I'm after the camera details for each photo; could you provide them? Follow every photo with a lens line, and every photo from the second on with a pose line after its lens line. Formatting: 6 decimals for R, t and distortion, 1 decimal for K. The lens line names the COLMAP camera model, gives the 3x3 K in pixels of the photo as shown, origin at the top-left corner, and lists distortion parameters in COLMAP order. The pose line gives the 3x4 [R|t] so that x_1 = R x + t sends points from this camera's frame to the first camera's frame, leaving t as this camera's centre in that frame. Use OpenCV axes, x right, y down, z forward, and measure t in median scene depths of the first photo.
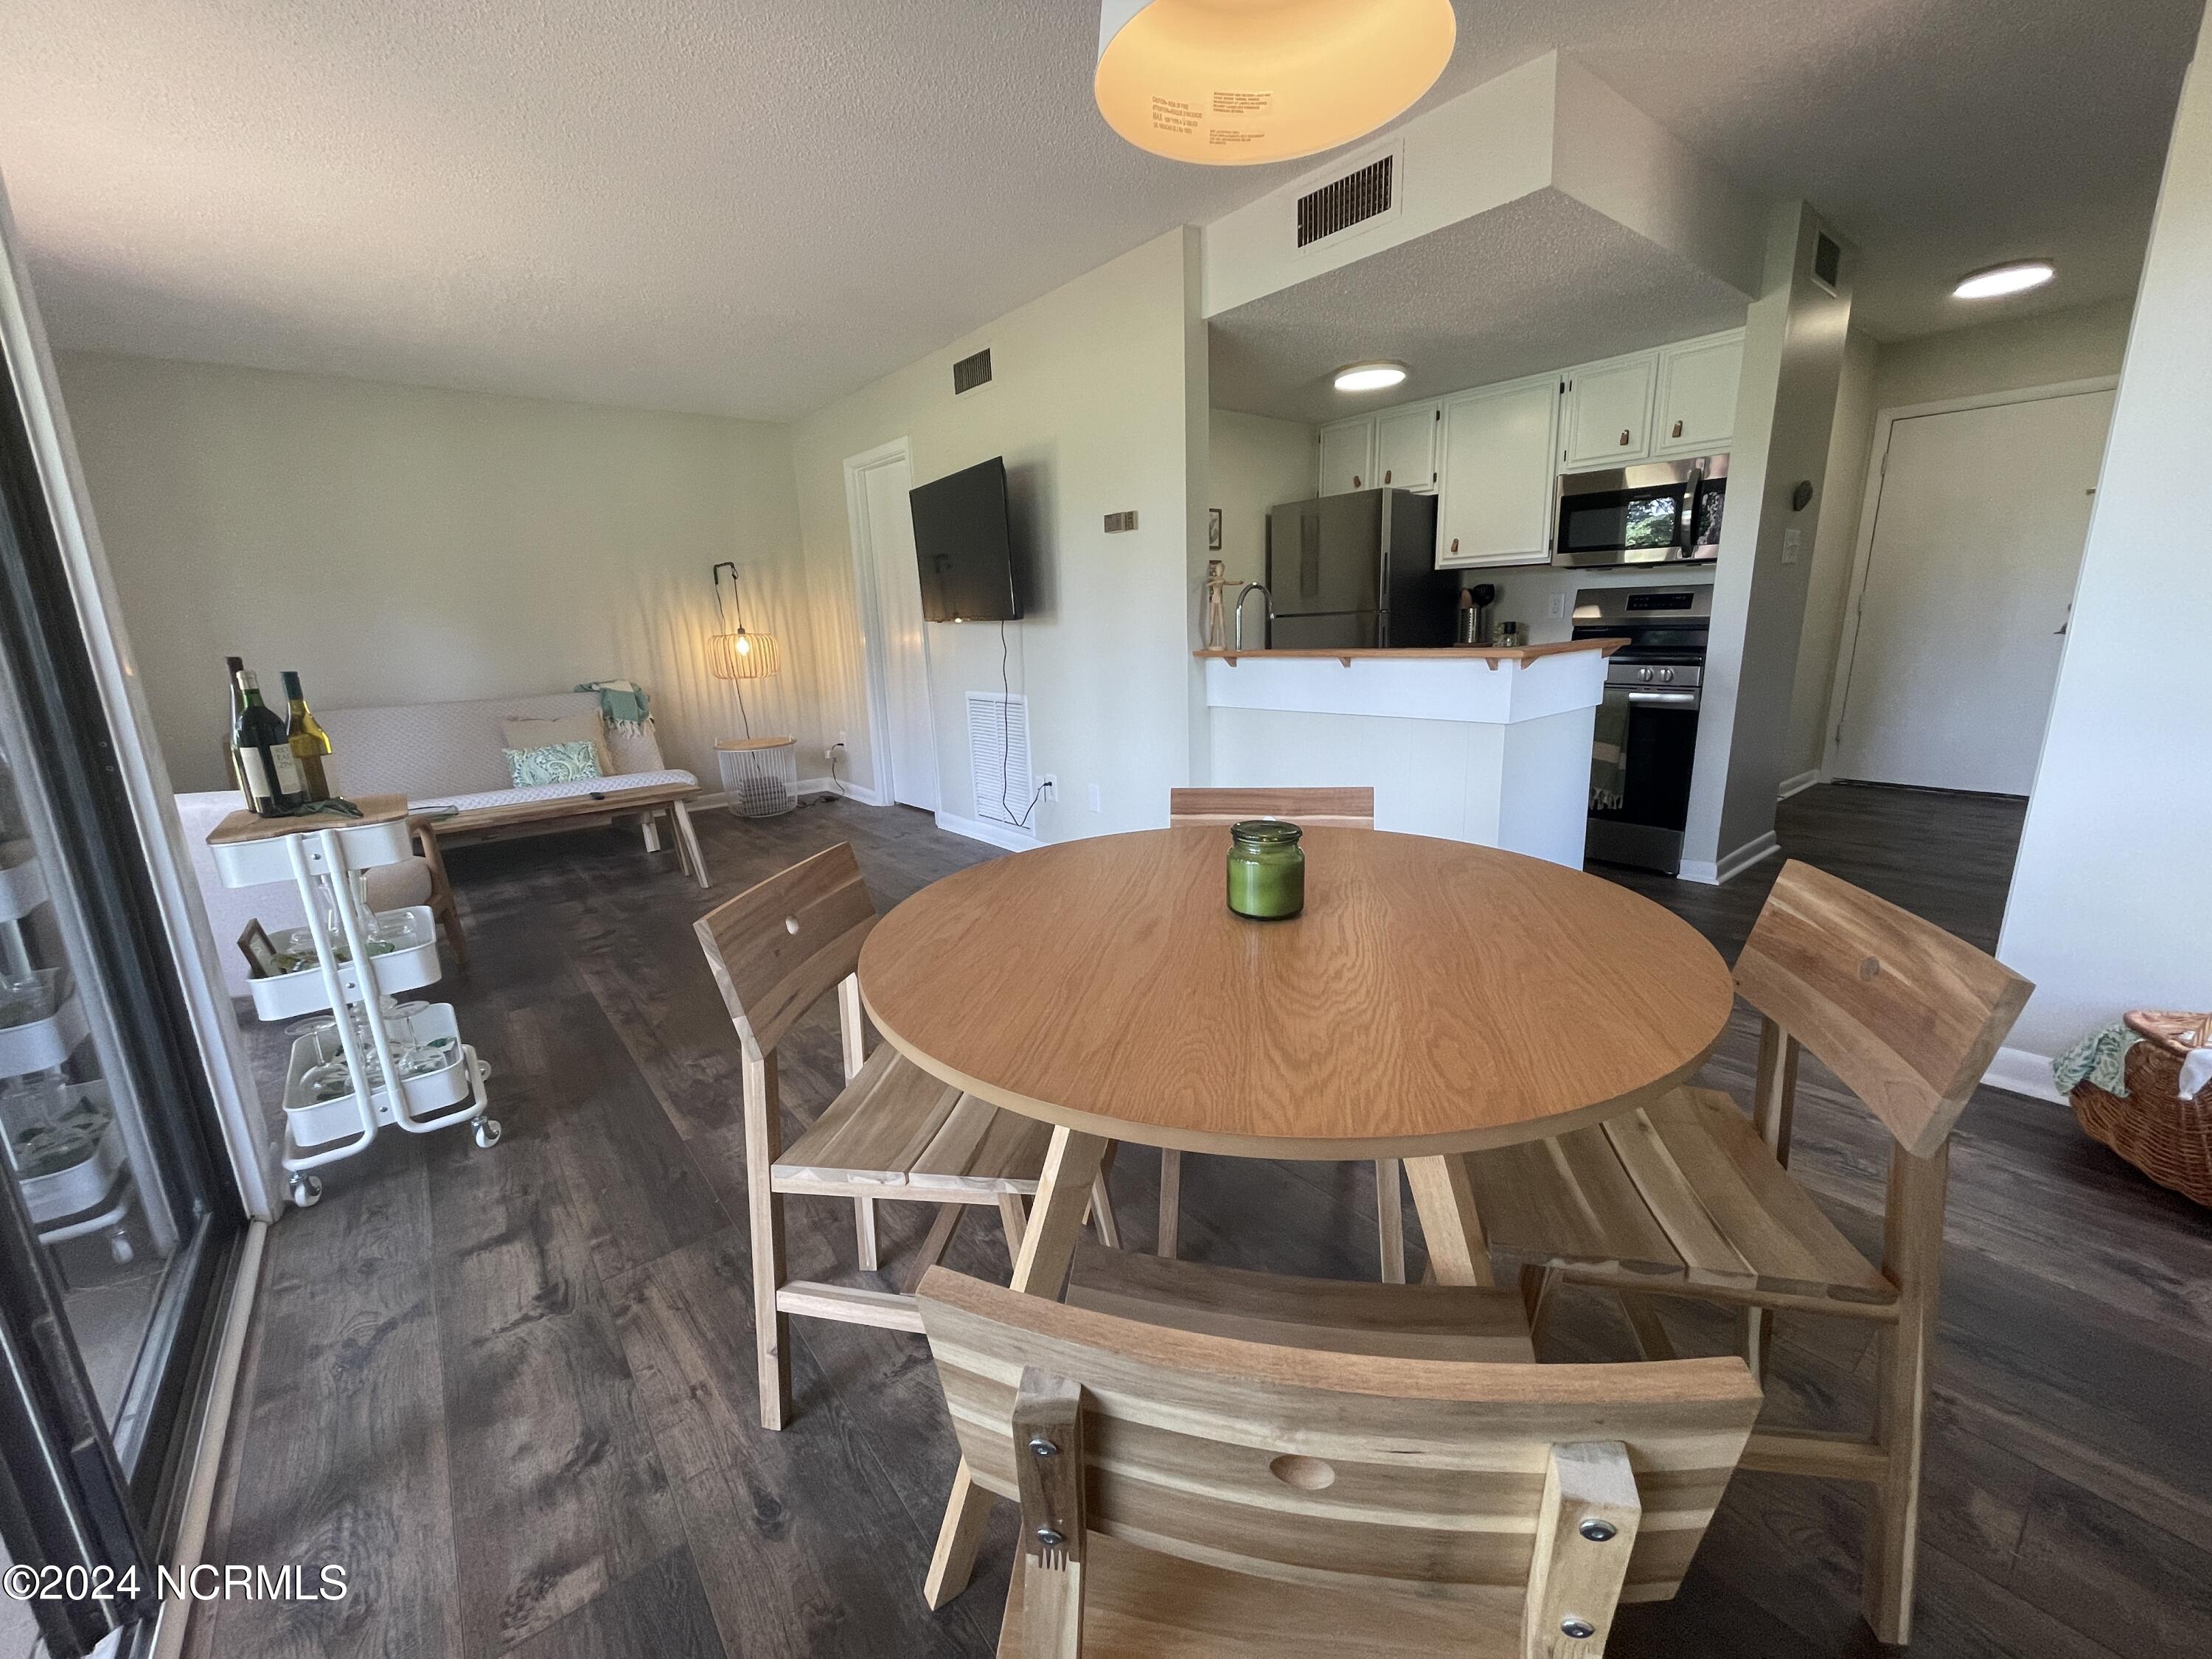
lens RADIAL K [[892.2, 0, 1106.7], [0, 892.2, 827.4], [0, 0, 1]] dist [-0.004471, 0.001248]
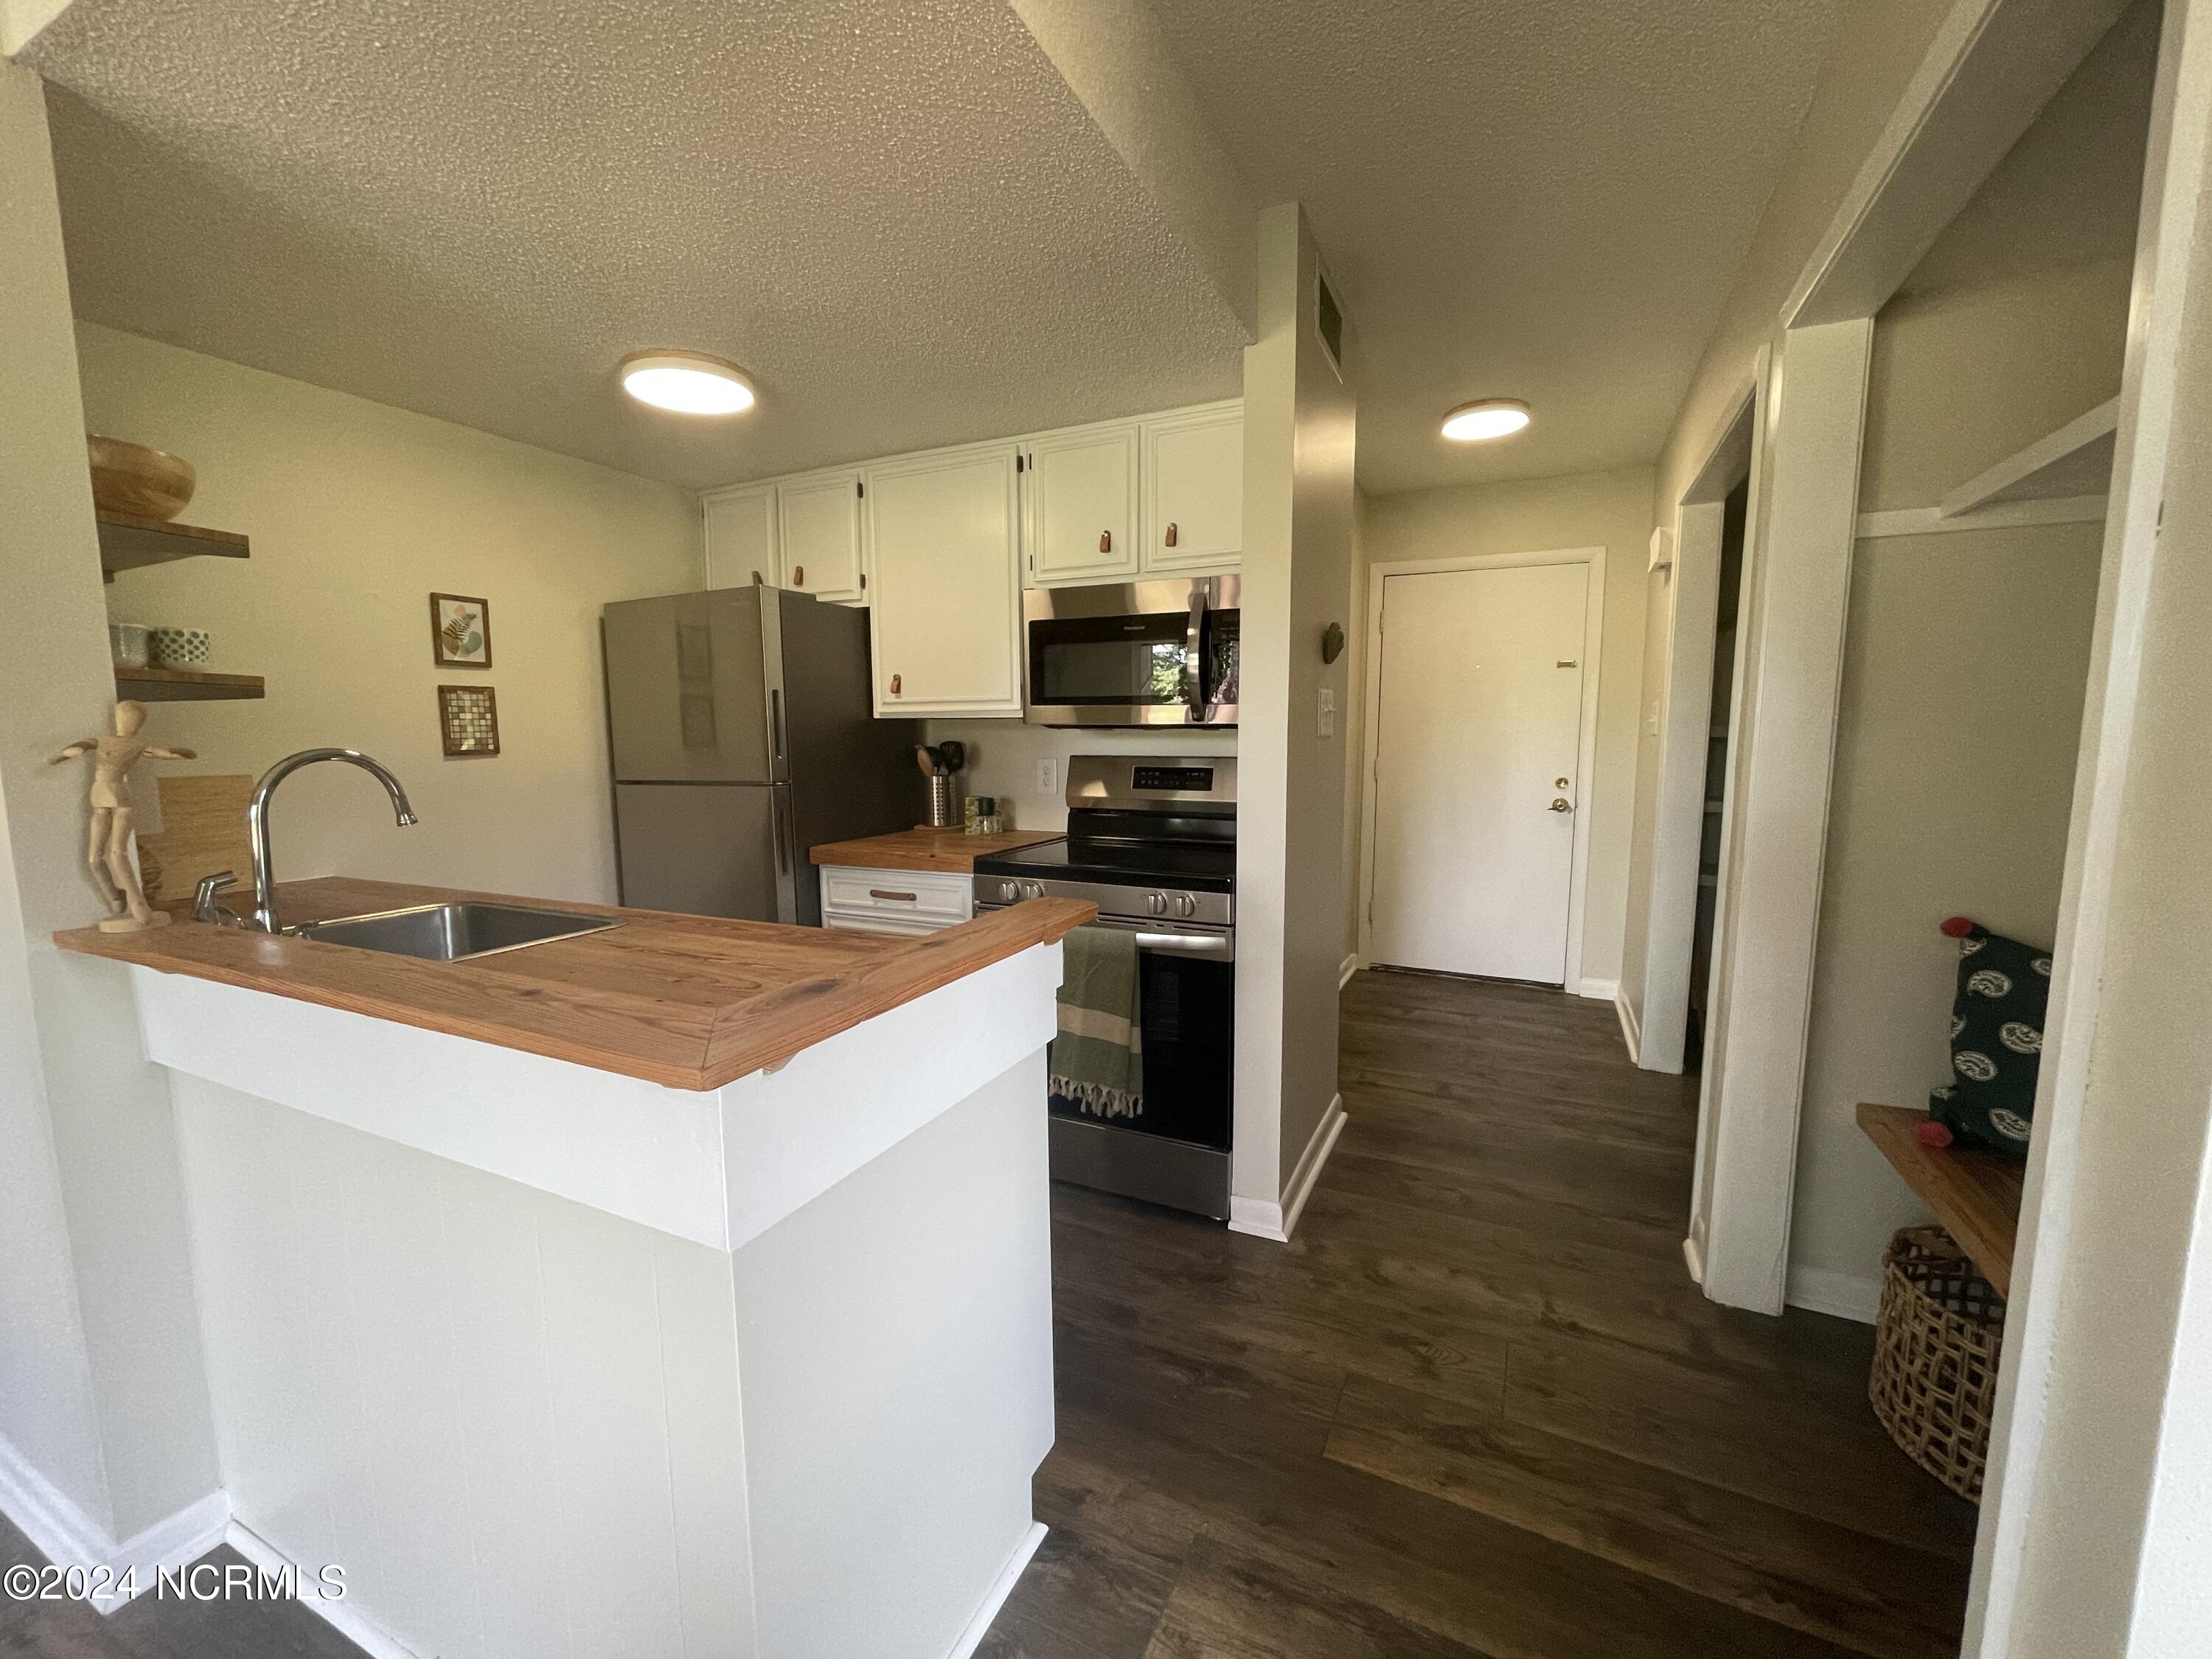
lens RADIAL K [[892.2, 0, 1106.5], [0, 892.2, 830.2], [0, 0, 1]] dist [-0.004471, 0.001248]
pose [[0.904382, -0.016569, 0.426403, 0.283788], [0.071726, 0.990932, -0.113621, -0.141919], [-0.420653, 0.133341, 0.897369, 0.413240]]
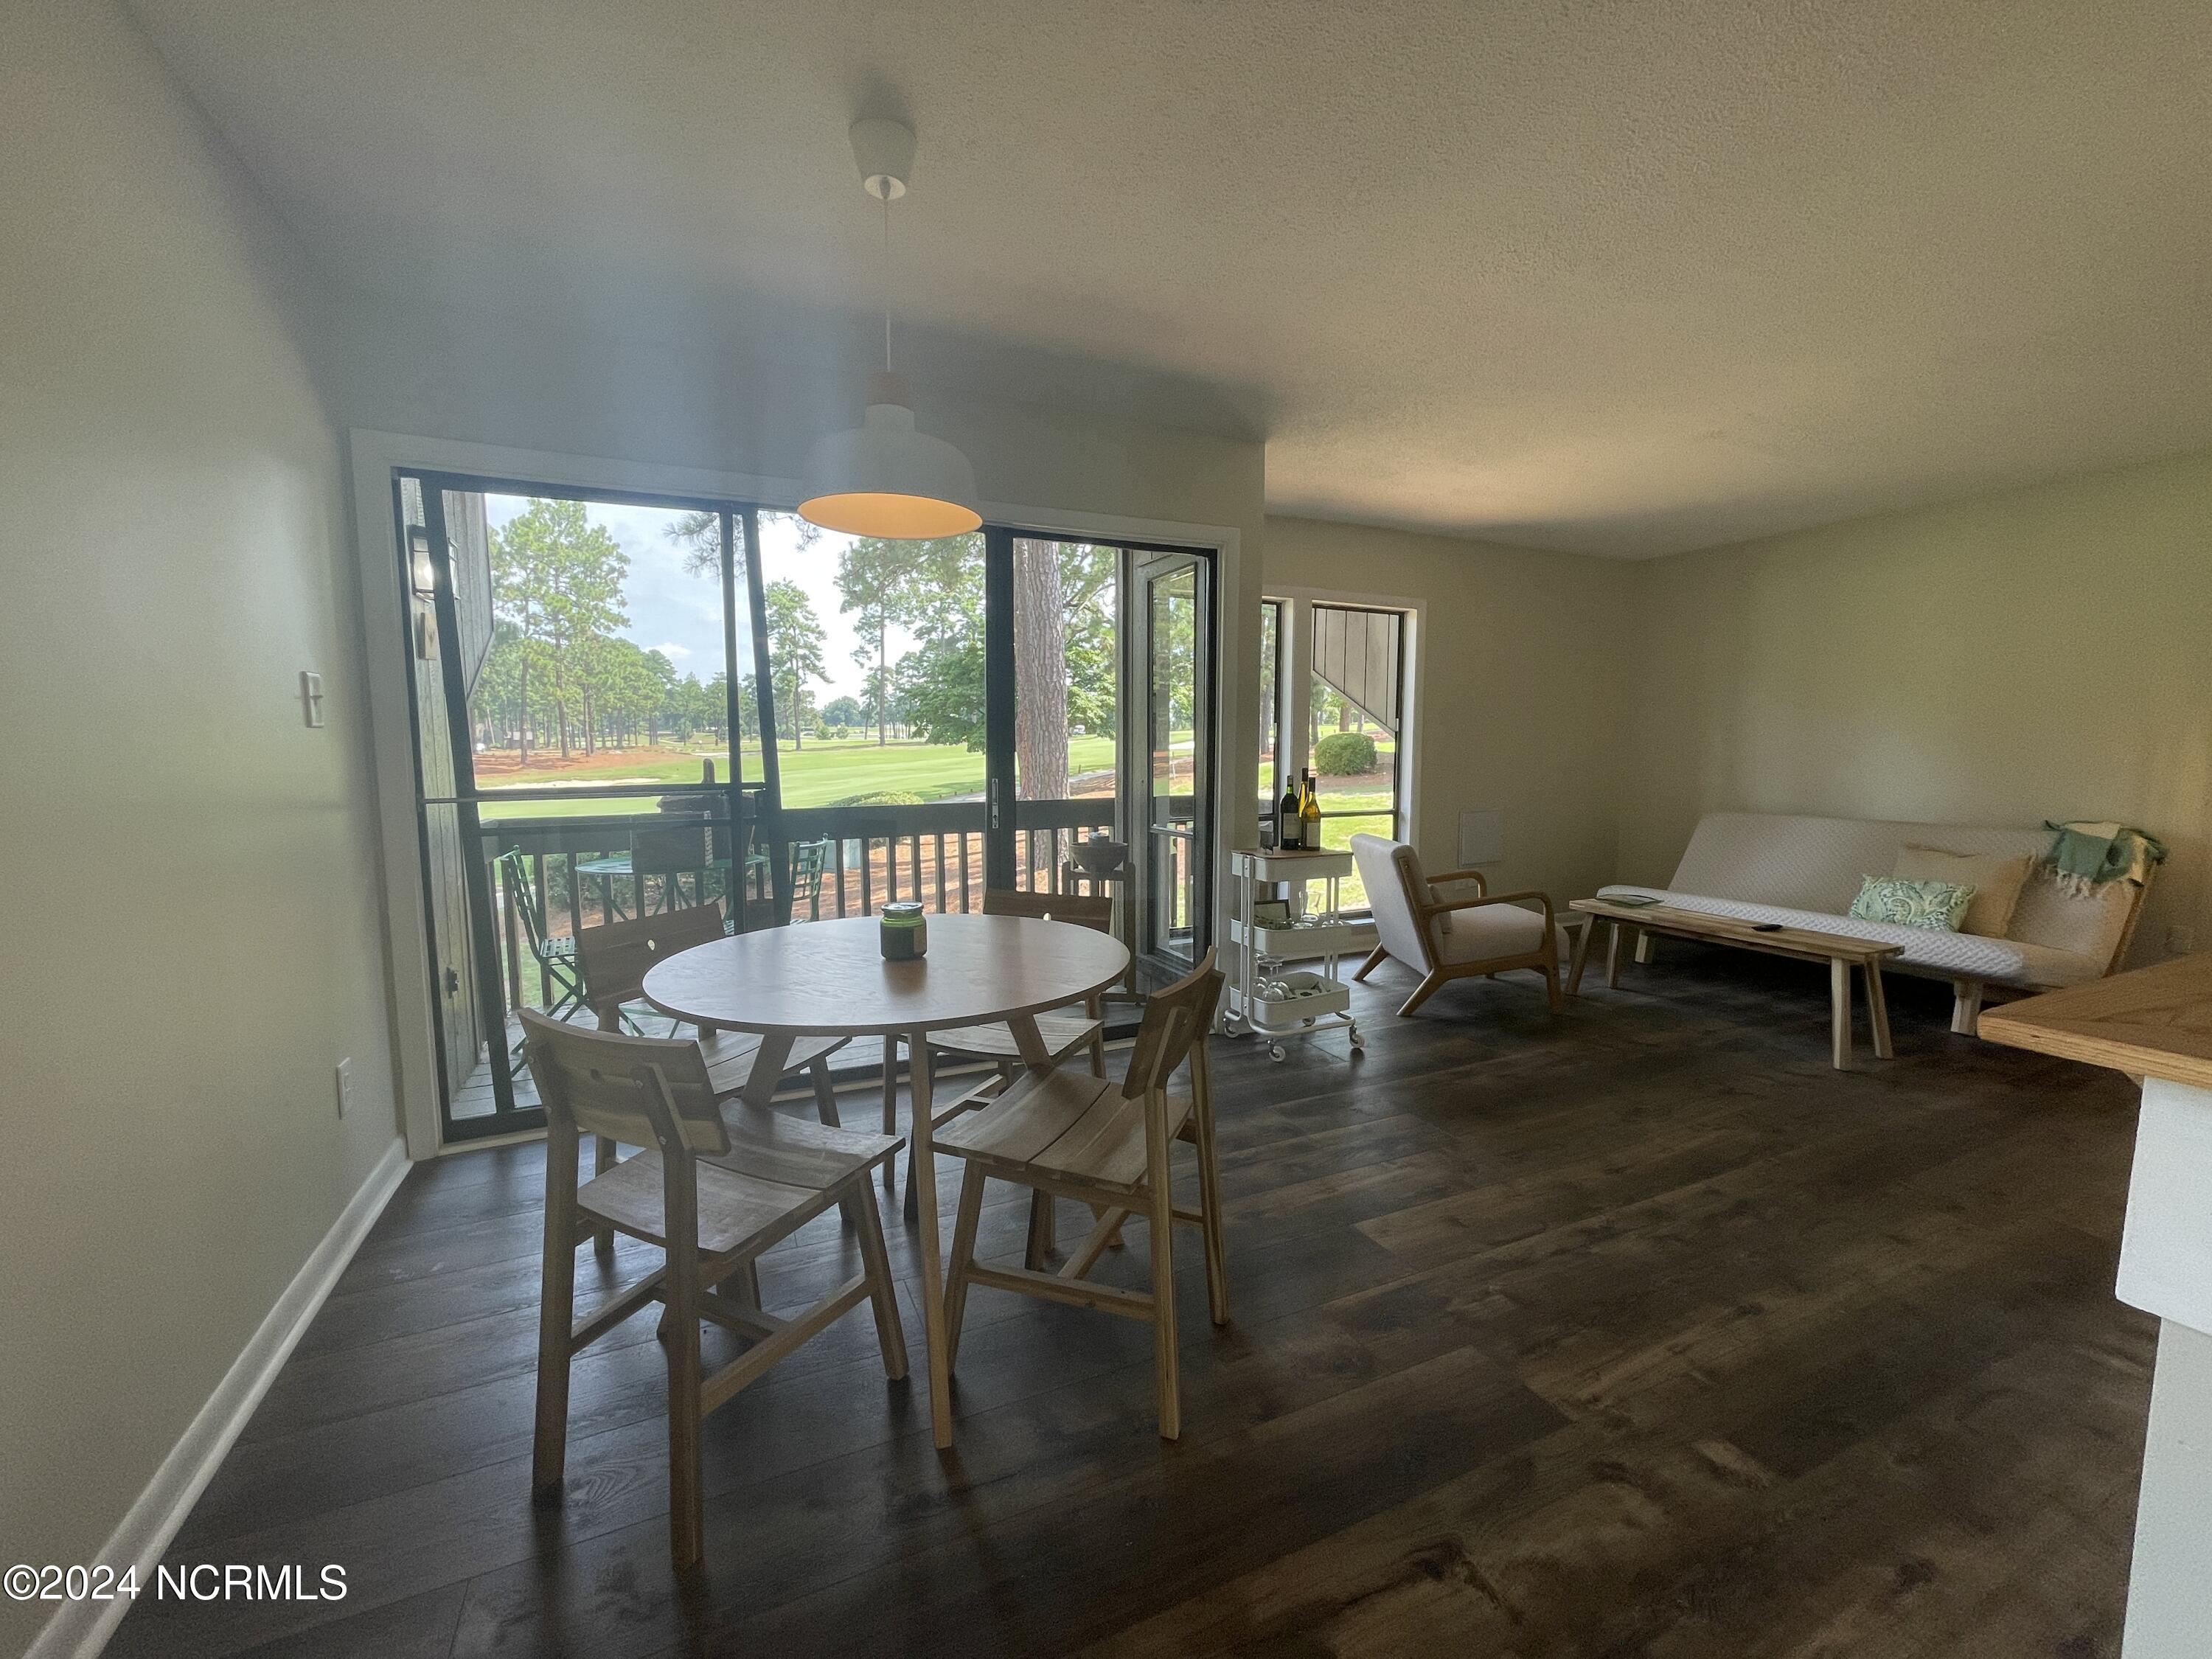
lens RADIAL K [[892.2, 0, 1106.3], [0, 892.2, 832.0], [0, 0, 1]] dist [-0.004471, 0.001248]
pose [[-0.234369, 0.129119, -0.963535, 0.485785], [-0.215426, 0.959601, 0.180992, -0.149068], [0.947978, 0.249989, -0.197085, 0.476536]]
